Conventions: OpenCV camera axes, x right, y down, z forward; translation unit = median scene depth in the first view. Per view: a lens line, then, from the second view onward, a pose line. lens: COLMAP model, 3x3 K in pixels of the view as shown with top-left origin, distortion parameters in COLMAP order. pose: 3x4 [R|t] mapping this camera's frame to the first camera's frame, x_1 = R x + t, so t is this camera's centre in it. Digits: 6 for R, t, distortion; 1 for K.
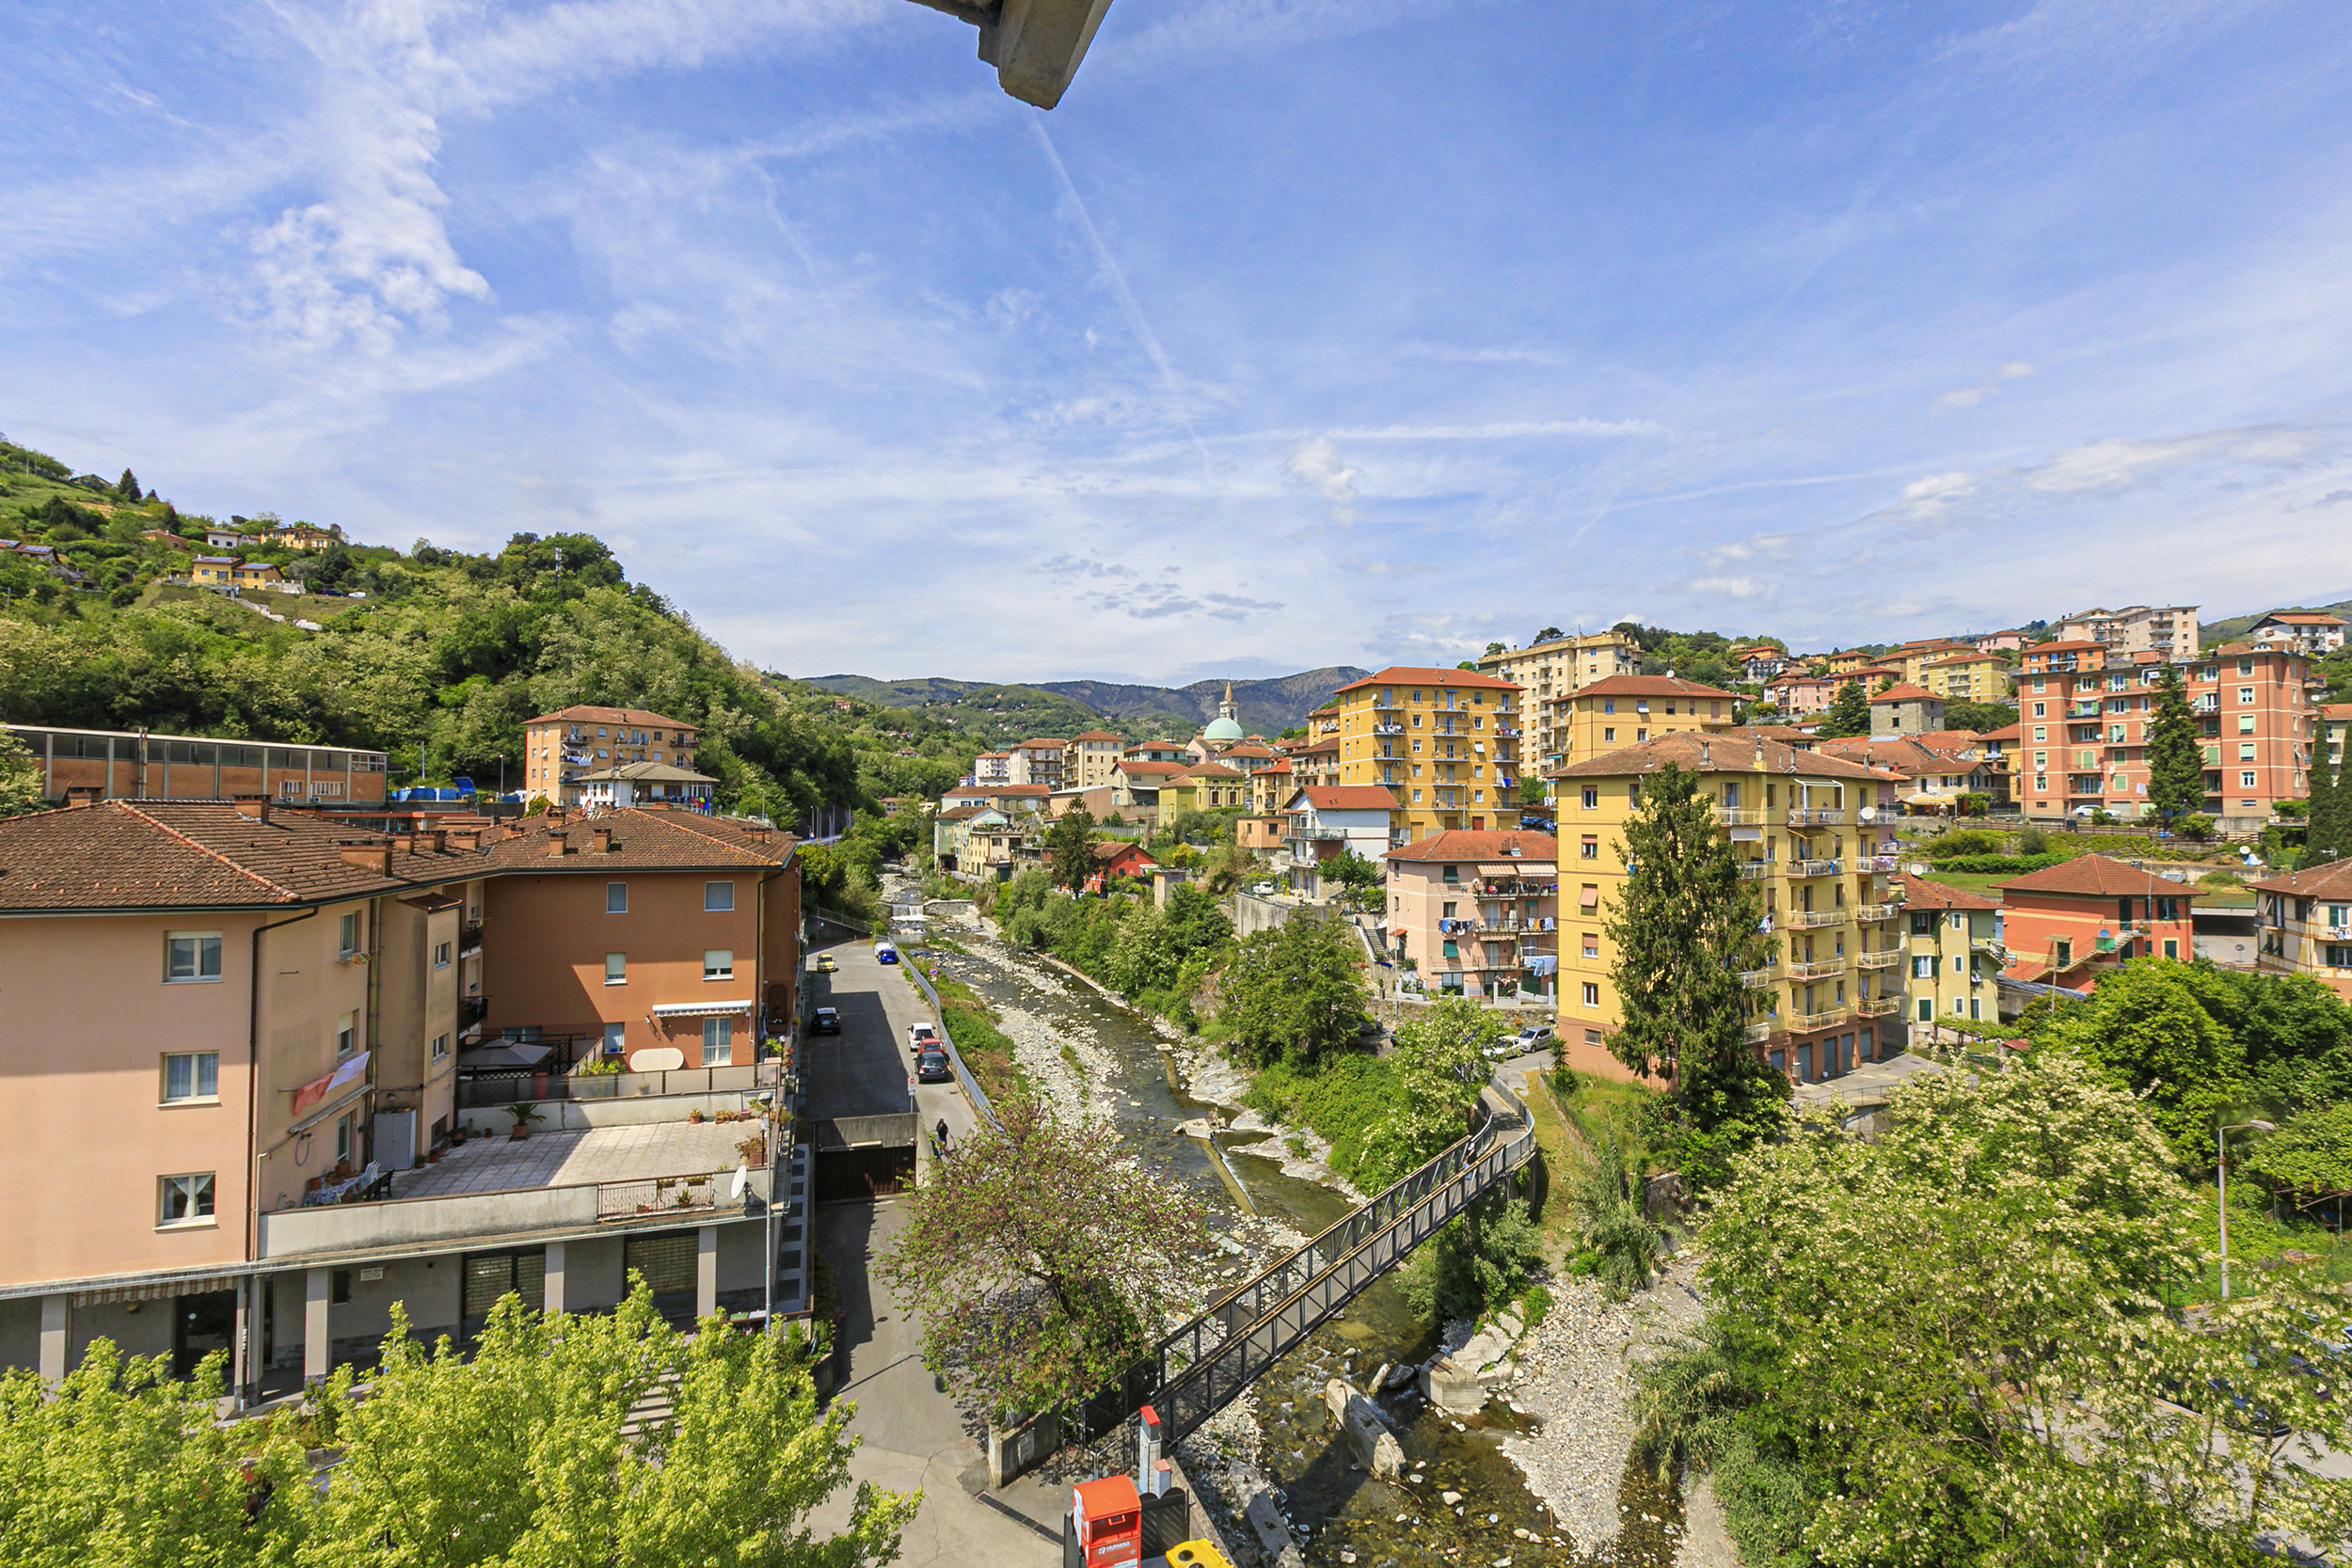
lens RADIAL K [[1048.6, 0, 1169.3], [0, 1048.6, 784.6], [0, 0, 1]] dist [0.014339, -0.000109]
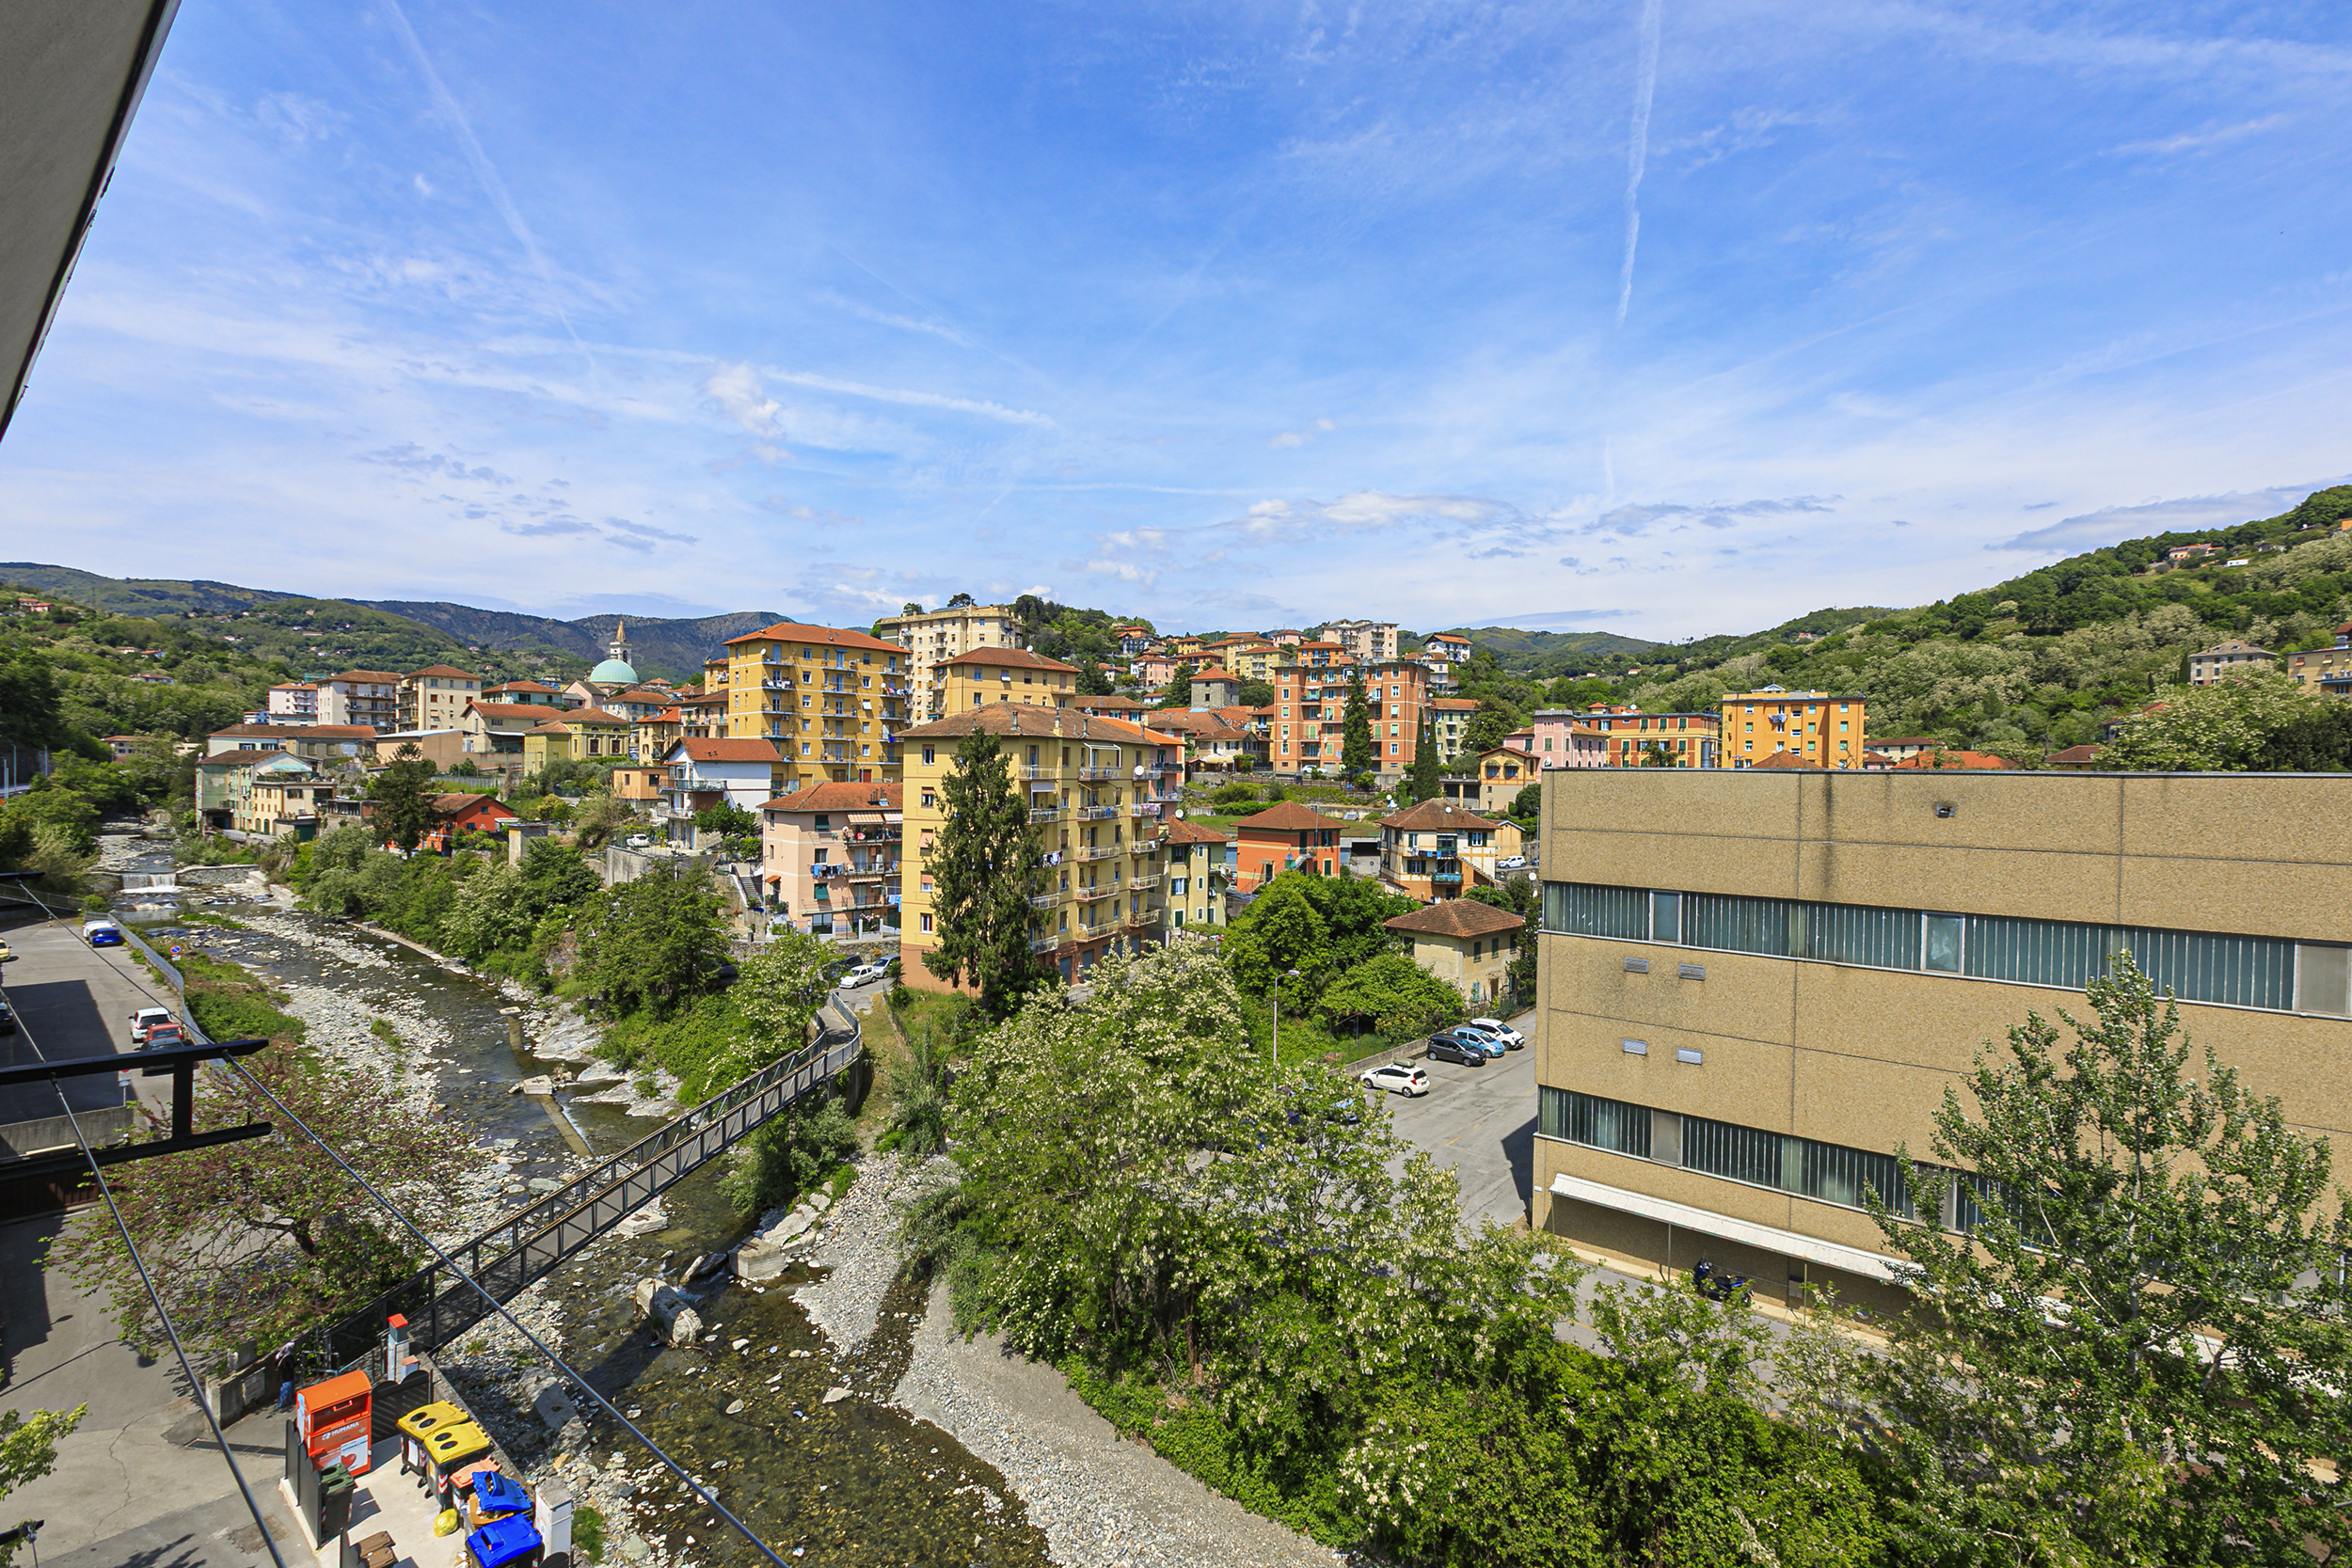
lens RADIAL K [[1056.1, 0, 1178.1], [0, 1056.1, 798.7], [0, 0, 1]] dist [0.026642, -0.009028]
pose [[0.874558, -0.004391, 0.484901, 0.052360], [-0.024955, 0.998227, 0.054047, -0.006713], [-0.484279, -0.059367, 0.872897, -0.110132]]
